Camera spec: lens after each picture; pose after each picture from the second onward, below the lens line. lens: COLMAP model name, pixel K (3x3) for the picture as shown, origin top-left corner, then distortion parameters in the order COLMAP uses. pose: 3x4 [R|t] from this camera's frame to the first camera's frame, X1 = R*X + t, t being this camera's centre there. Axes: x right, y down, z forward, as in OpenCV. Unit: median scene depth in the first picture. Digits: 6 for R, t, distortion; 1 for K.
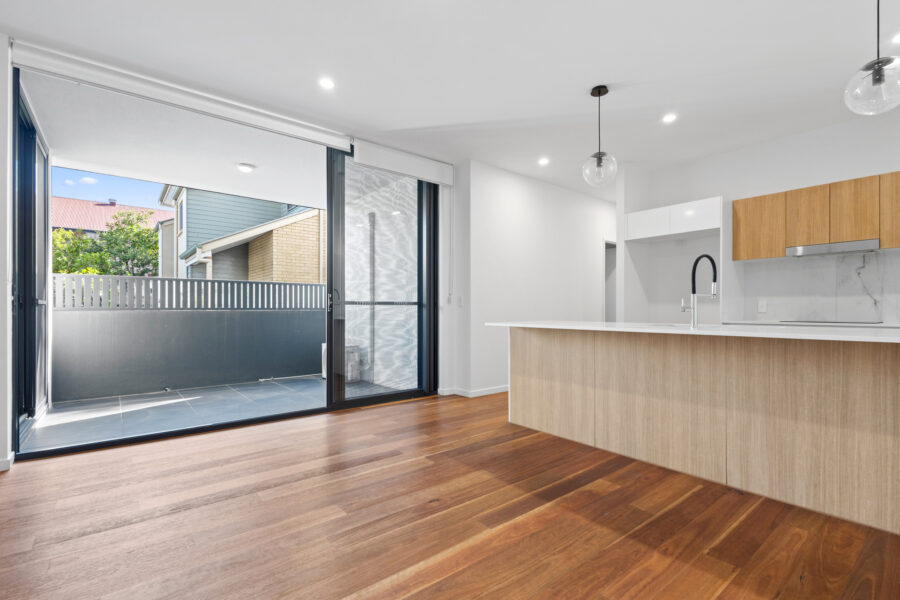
lens RADIAL K [[422.1, 0, 445.0], [0, 422.1, 325.6], [0, 0, 1]] dist [0.006768, 0.000464]
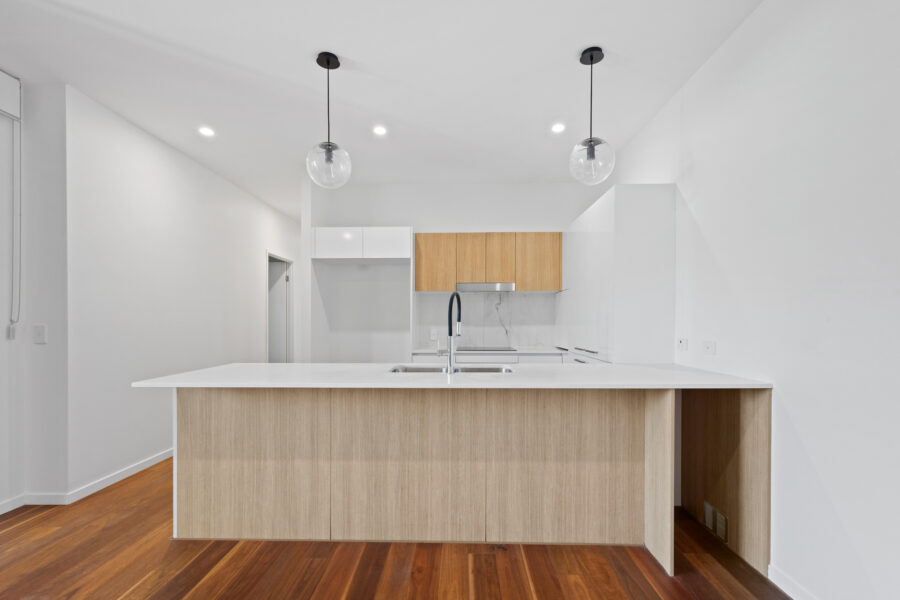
lens RADIAL K [[422.1, 0, 445.0], [0, 422.1, 325.6], [0, 0, 1]] dist [0.006768, 0.000464]
pose [[0.637847, -0.012320, 0.770065, -0.082005], [0.028596, 0.999561, -0.007693, -0.075812], [-0.769632, 0.026928, 0.637919, 0.374693]]
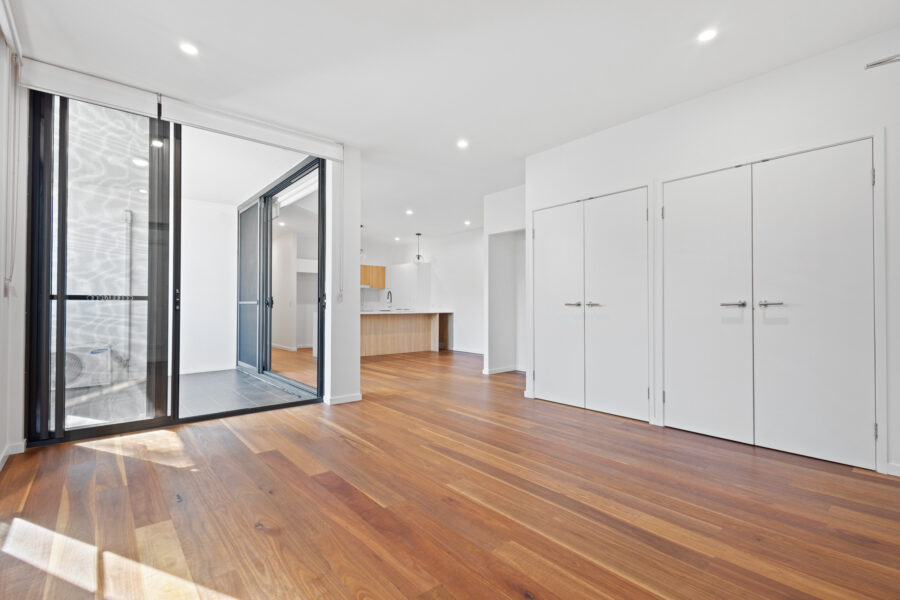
lens RADIAL K [[401.6, 0, 450.0], [0, 401.6, 300.0], [0, 0, 1]] dist [0.001196, 0.000082]
pose [[-0.063066, 0.016536, 0.997872, -2.299018], [0.031908, 0.999385, -0.014544, -0.024132], [-0.997499, 0.030923, -0.063554, 0.619232]]
